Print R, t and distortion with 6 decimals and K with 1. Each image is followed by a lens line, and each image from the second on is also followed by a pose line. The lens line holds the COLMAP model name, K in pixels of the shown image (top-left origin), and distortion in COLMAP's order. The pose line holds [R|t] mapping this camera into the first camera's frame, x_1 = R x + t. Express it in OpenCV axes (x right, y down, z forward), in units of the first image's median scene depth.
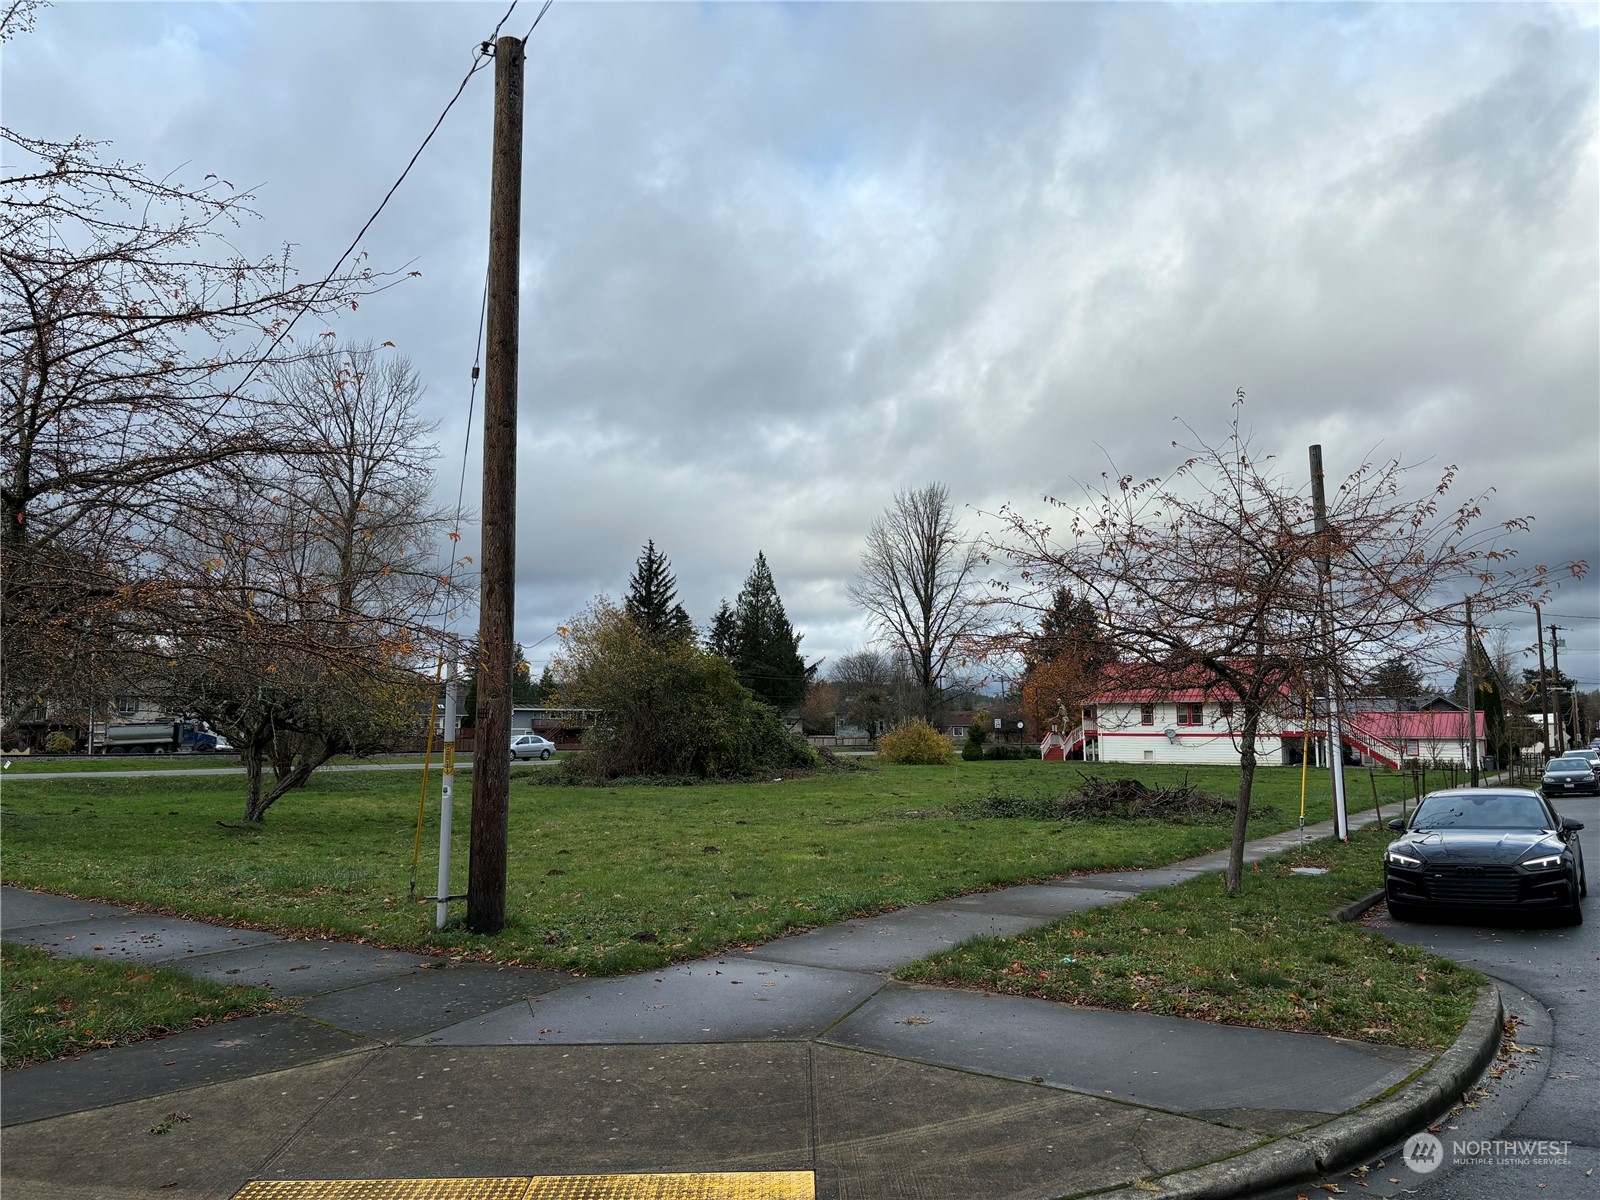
lens RADIAL K [[1206.4, 0, 804.9], [0, 1206.4, 588.4], [0, 0, 1]] dist [0.052467, -0.036936]
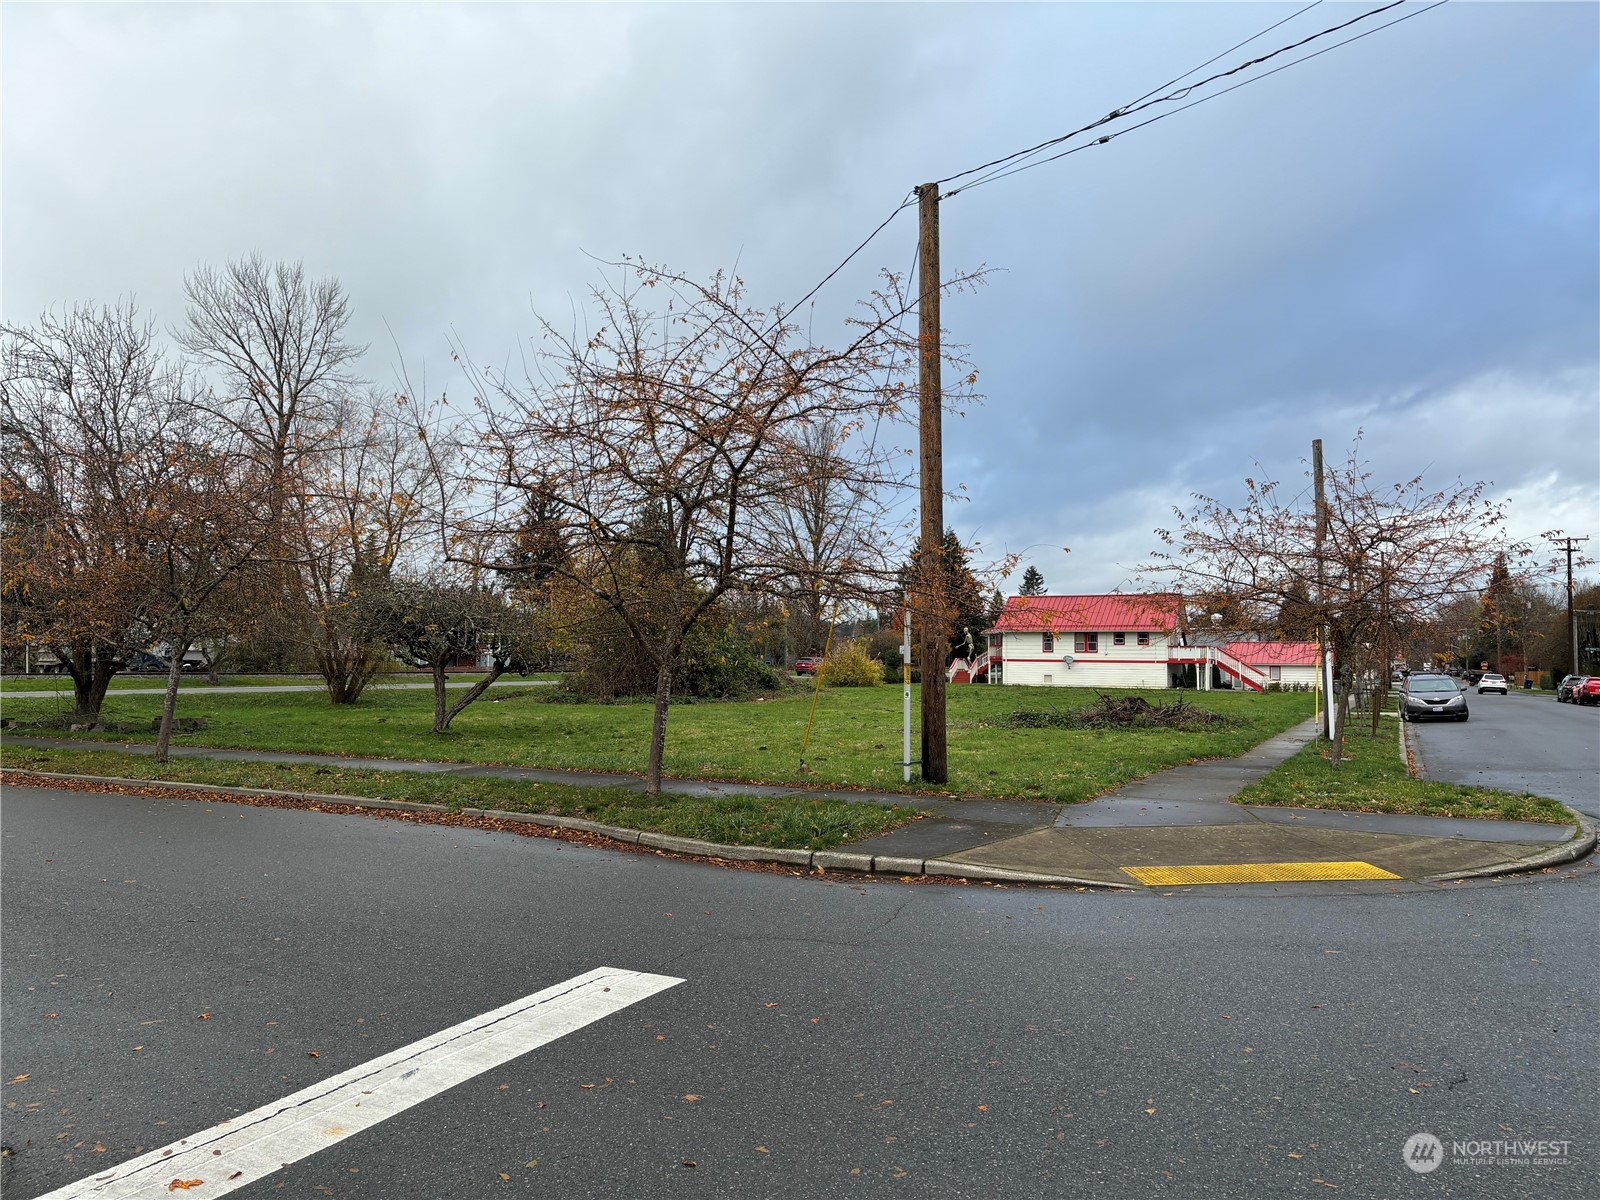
lens RADIAL K [[1206.4, 0, 799.9], [0, 1206.4, 598.9], [0, 0, 1]] dist [0.052467, -0.036936]
pose [[0.992246, 0.012156, 0.123693, -0.078651], [-0.020830, 0.997394, 0.069081, -0.007253], [-0.122531, -0.071122, 0.989913, -0.062202]]
